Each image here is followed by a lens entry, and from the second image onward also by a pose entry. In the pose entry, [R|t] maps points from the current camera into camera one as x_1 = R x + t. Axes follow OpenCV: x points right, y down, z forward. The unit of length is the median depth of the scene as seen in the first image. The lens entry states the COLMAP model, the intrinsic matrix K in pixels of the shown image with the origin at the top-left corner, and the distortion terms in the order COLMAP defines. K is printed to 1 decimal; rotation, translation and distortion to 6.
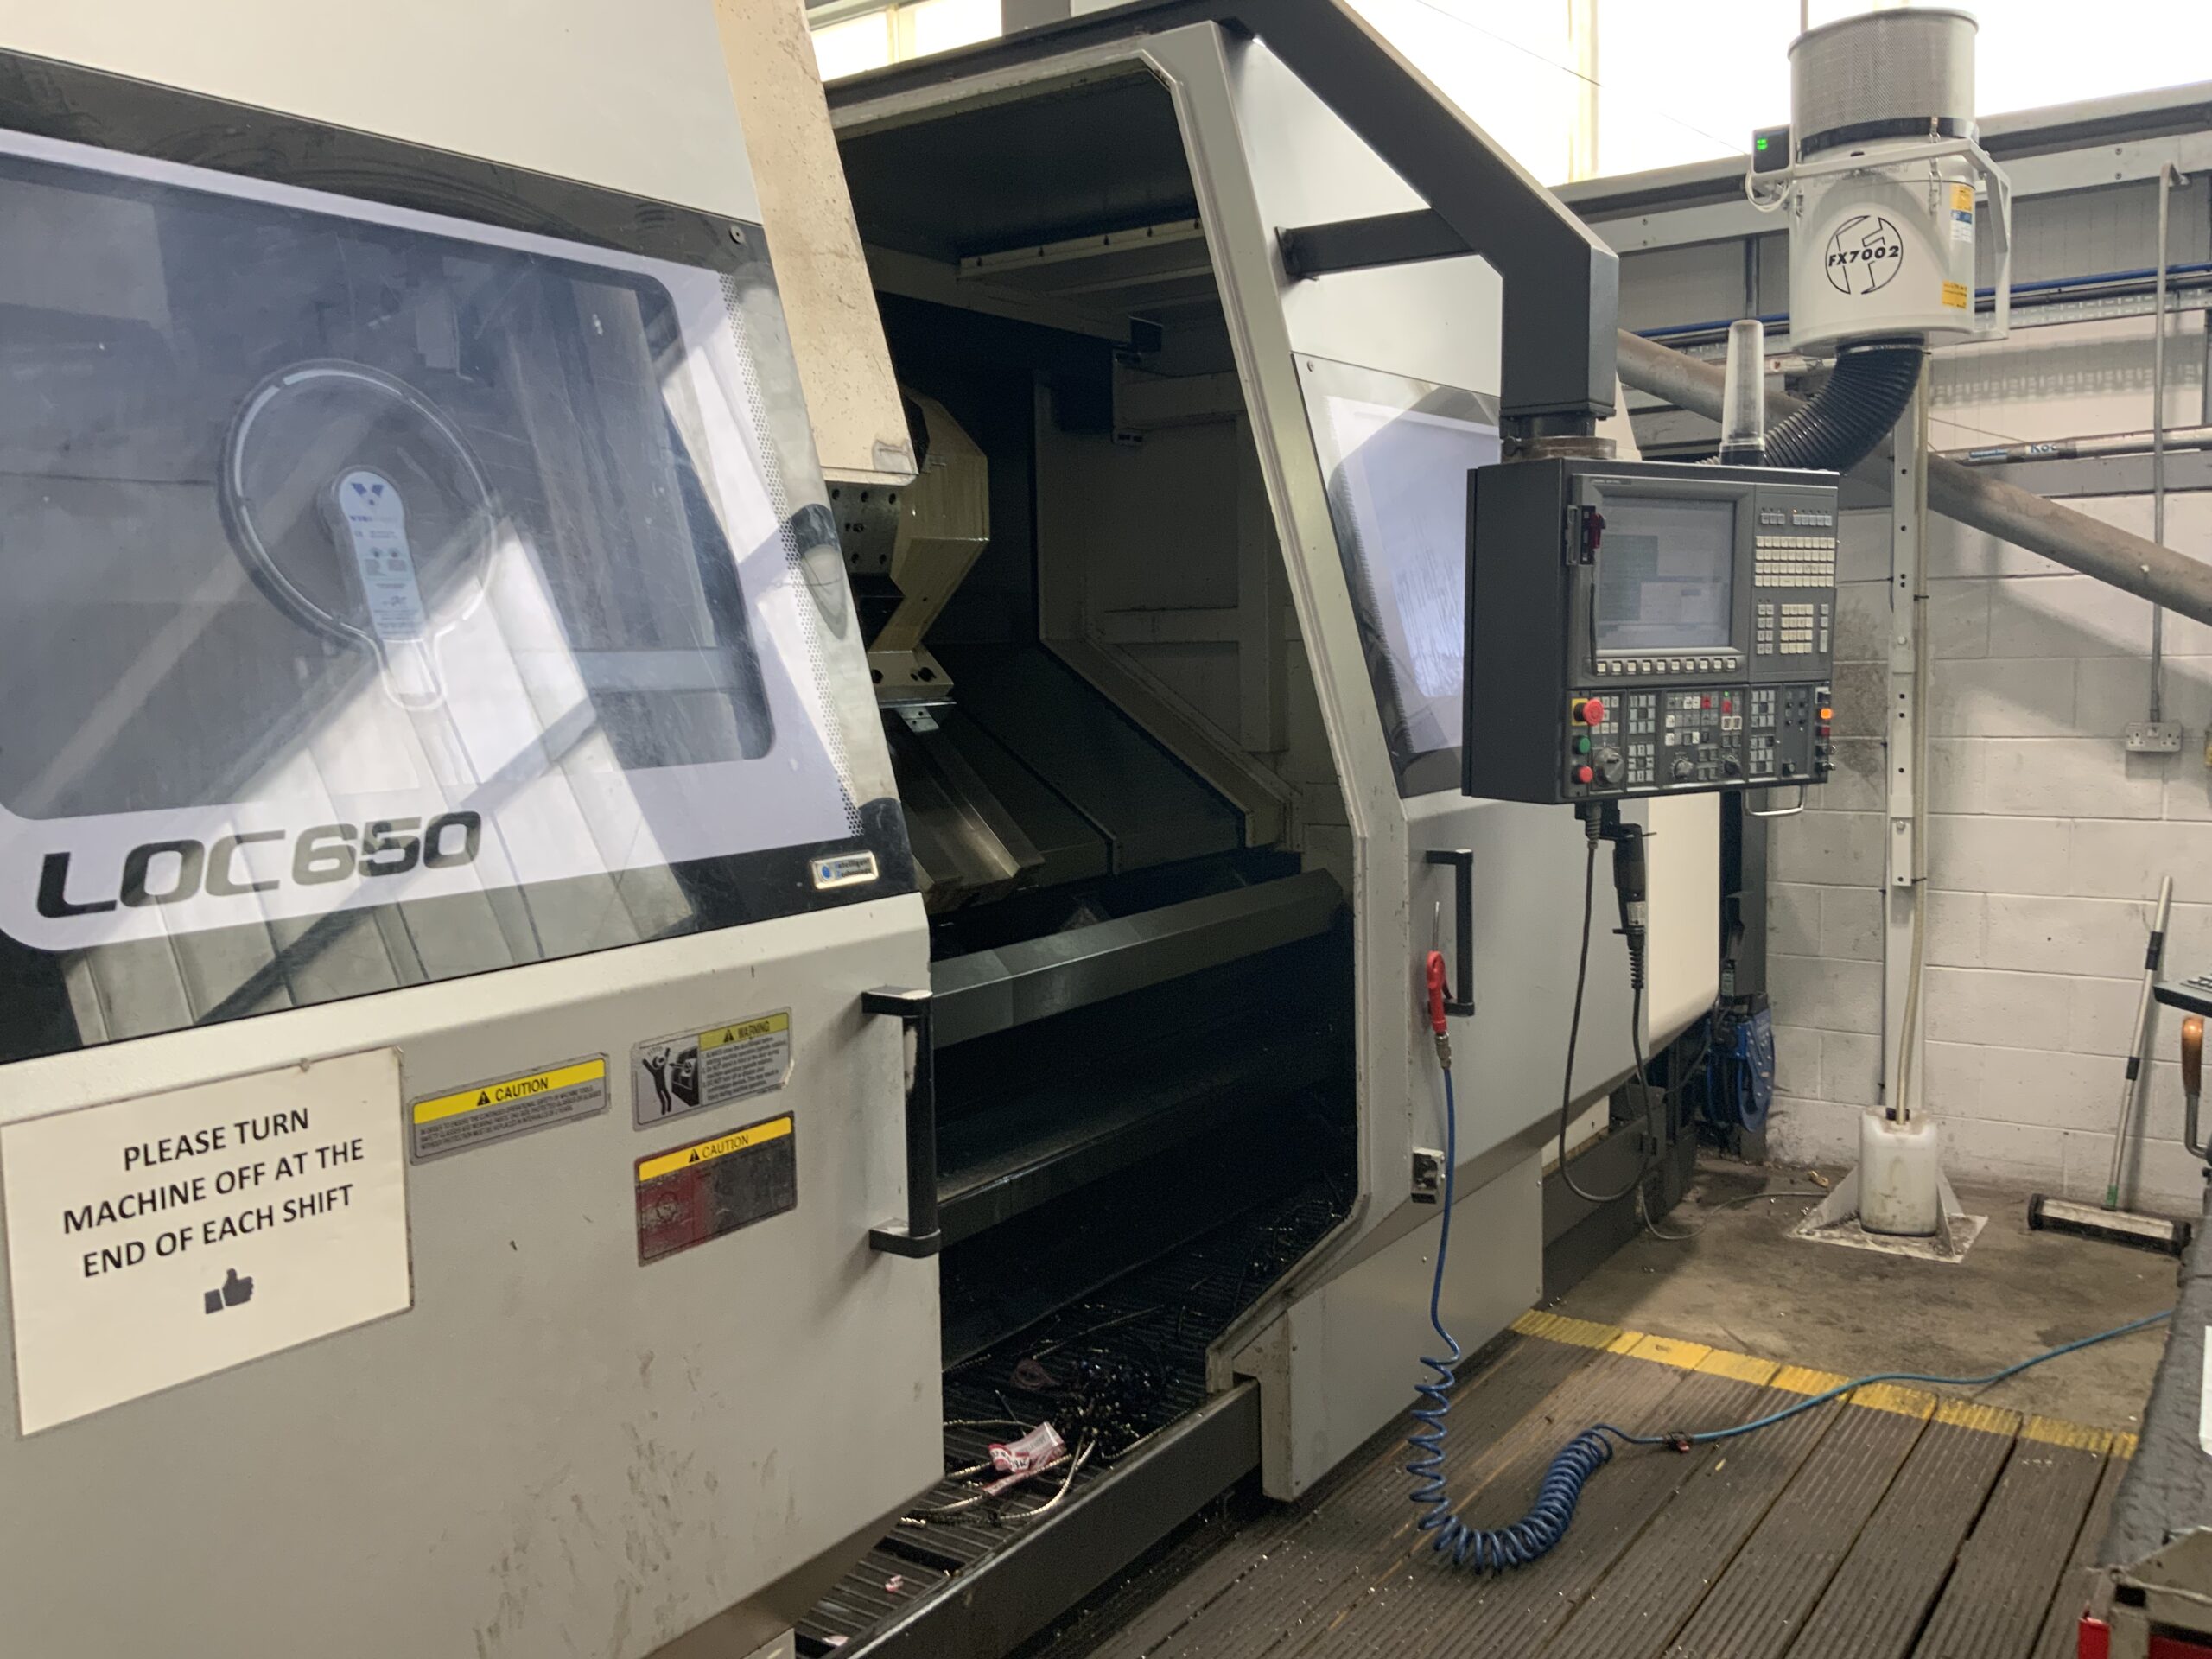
lens RADIAL K [[1831.5, 0, 1105.3], [0, 1831.5, 822.6], [0, 0, 1]] dist [0.104149, -0.209224]
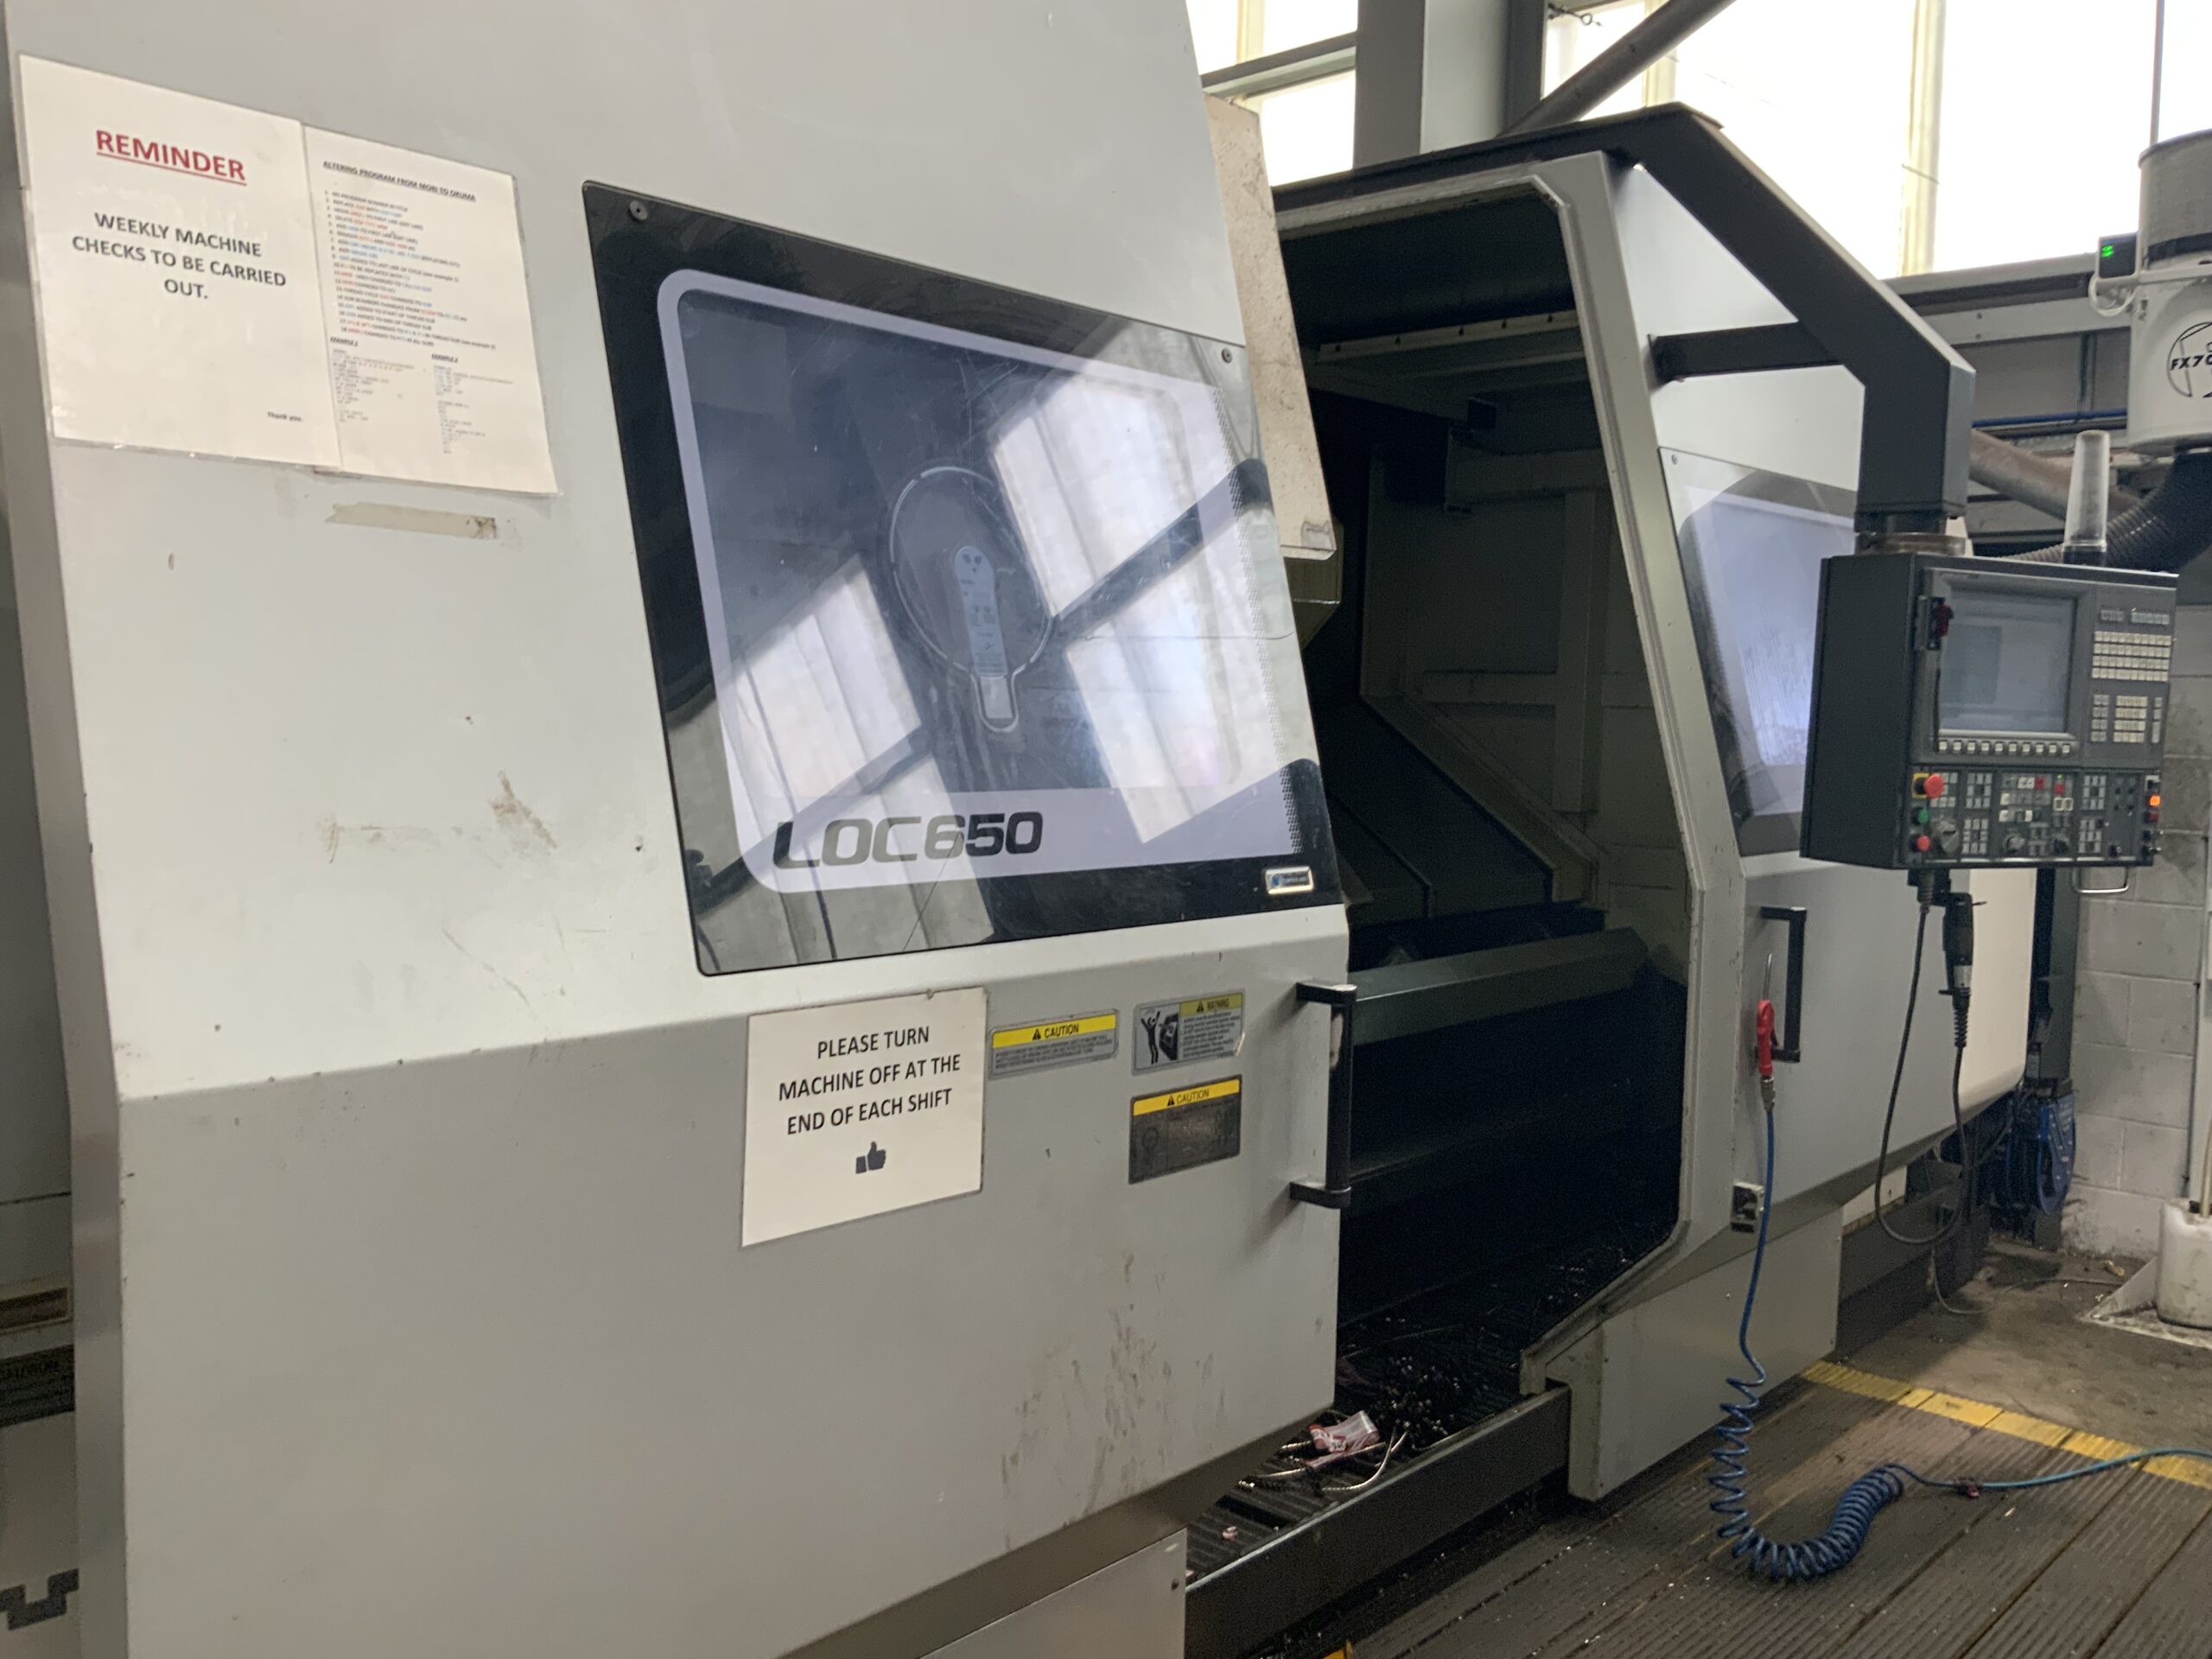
lens RADIAL K [[1837.2, 0, 1106.0], [0, 1837.2, 829.5], [0, 0, 1]] dist [0.096174, -0.214740]
pose [[0.989530, 0.055866, -0.133074, -0.062553], [-0.059155, 0.998030, -0.020892, 0.015230], [0.131645, 0.028545, 0.990886, -0.129325]]
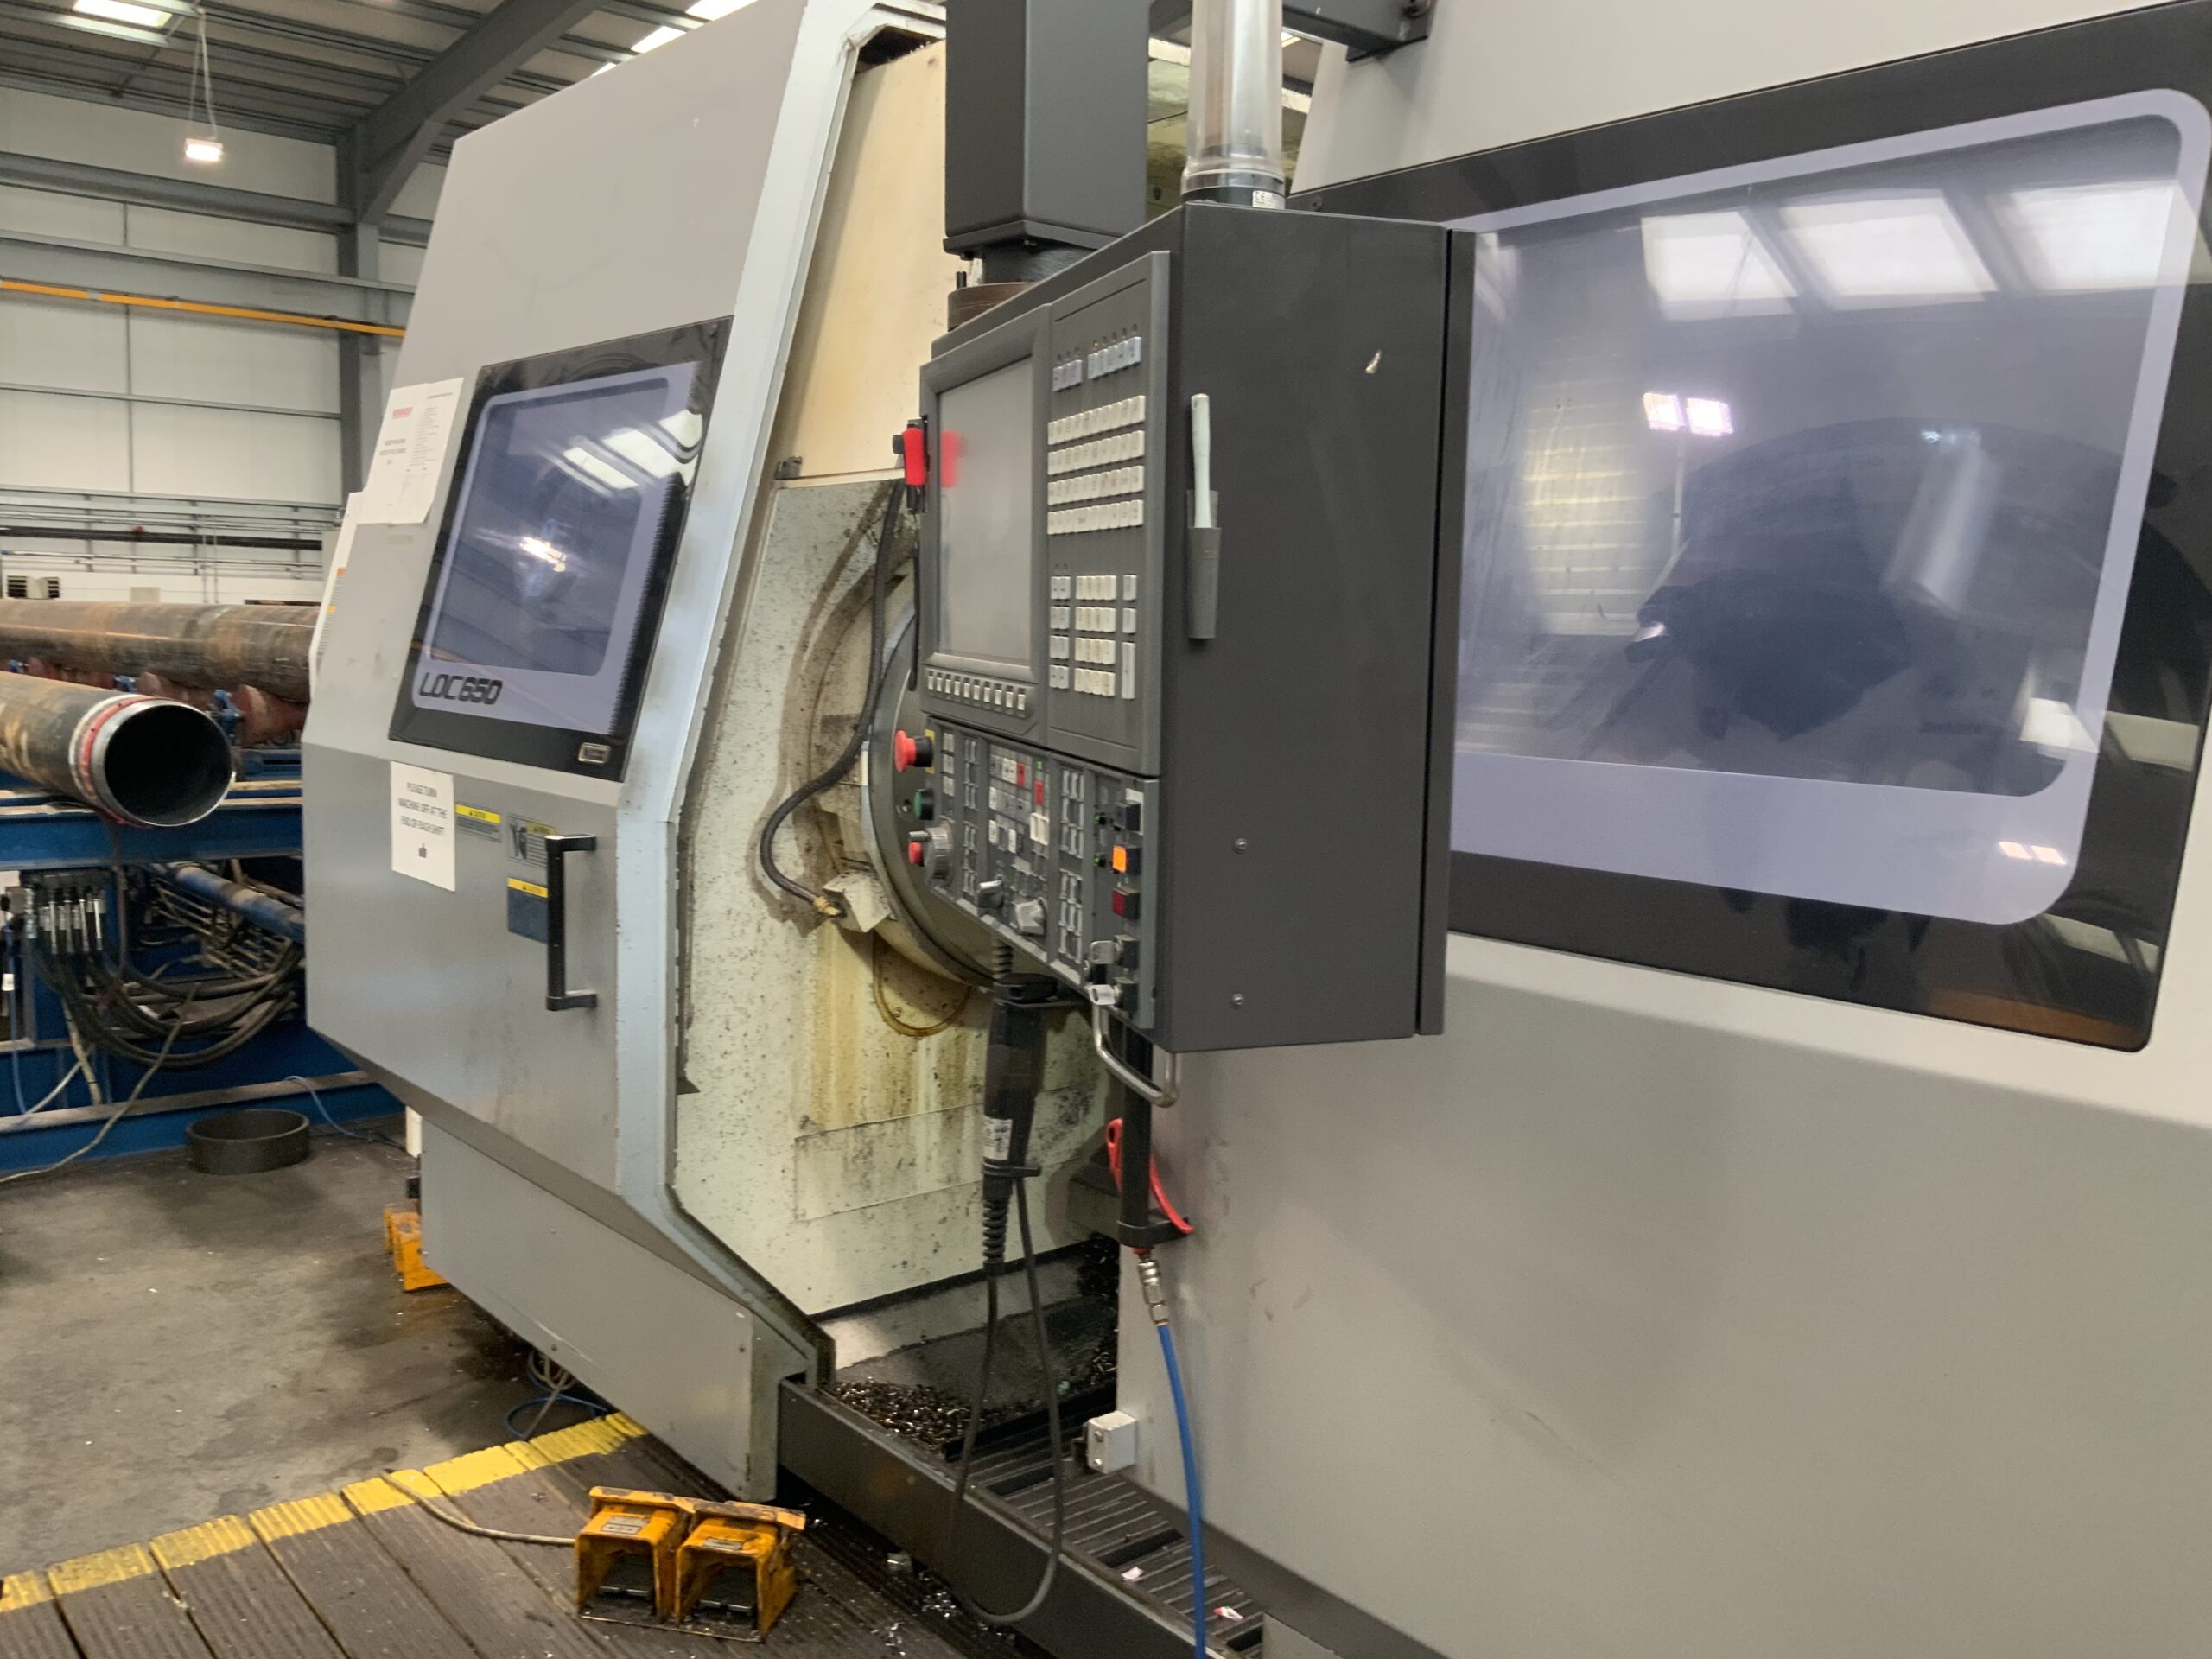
lens RADIAL K [[1827.9, 0, 1108.7], [0, 1827.9, 827.3], [0, 0, 1]] dist [0.136001, -0.295658]
pose [[-0.246160, 0.123509, -0.961328, 0.759138], [-0.116764, 0.980845, 0.155915, -0.125005], [0.962170, 0.150628, -0.227023, 1.088506]]
